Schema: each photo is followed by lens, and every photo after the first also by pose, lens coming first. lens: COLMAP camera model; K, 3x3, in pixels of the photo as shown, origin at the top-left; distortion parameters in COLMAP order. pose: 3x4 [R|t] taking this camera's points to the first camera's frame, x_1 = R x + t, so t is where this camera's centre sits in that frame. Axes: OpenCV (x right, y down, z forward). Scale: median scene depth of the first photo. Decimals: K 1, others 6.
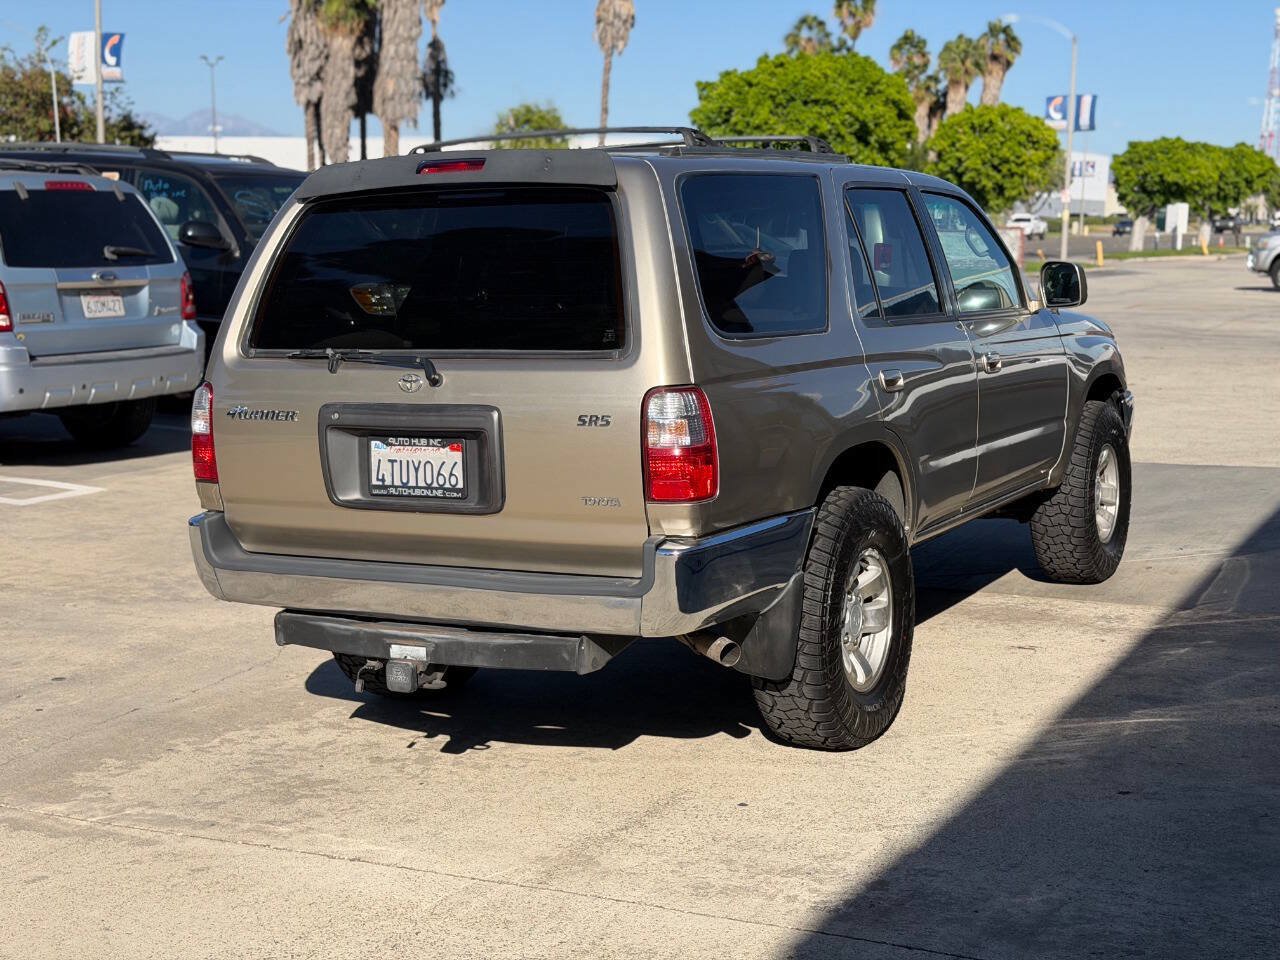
lens RADIAL K [[1776.6, 0, 649.1], [0, 1776.6, 476.0], [0, 0, 1]] dist [0.190967, -0.318799]
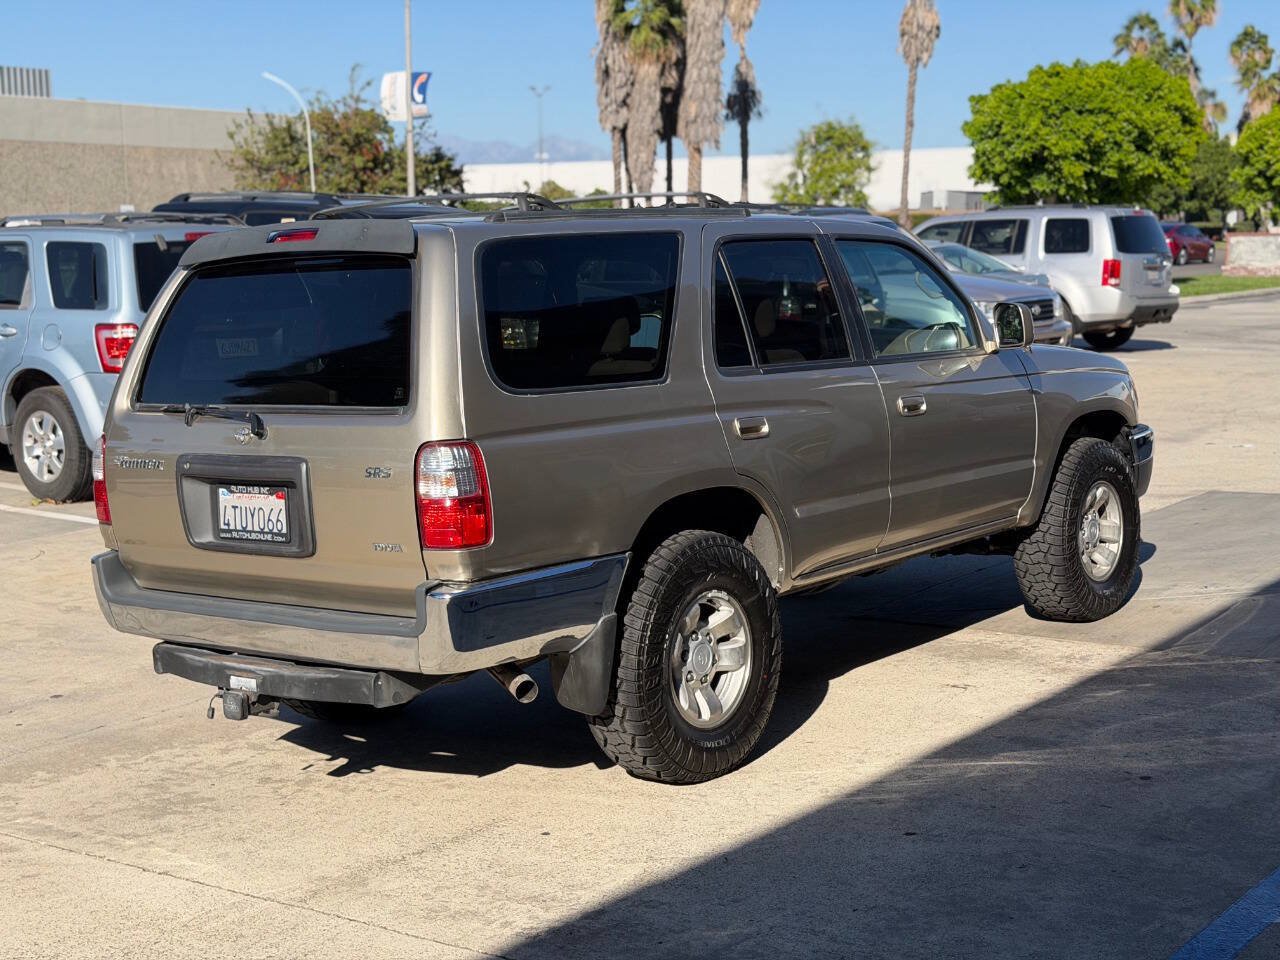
lens RADIAL K [[1776.6, 0, 649.1], [0, 1776.6, 476.0], [0, 0, 1]] dist [0.190967, -0.318799]
pose [[0.984119, 0.001674, -0.177500, 0.196242], [-0.003176, 0.999962, -0.008177, -0.012608], [0.177479, 0.008611, 0.984087, -0.021699]]
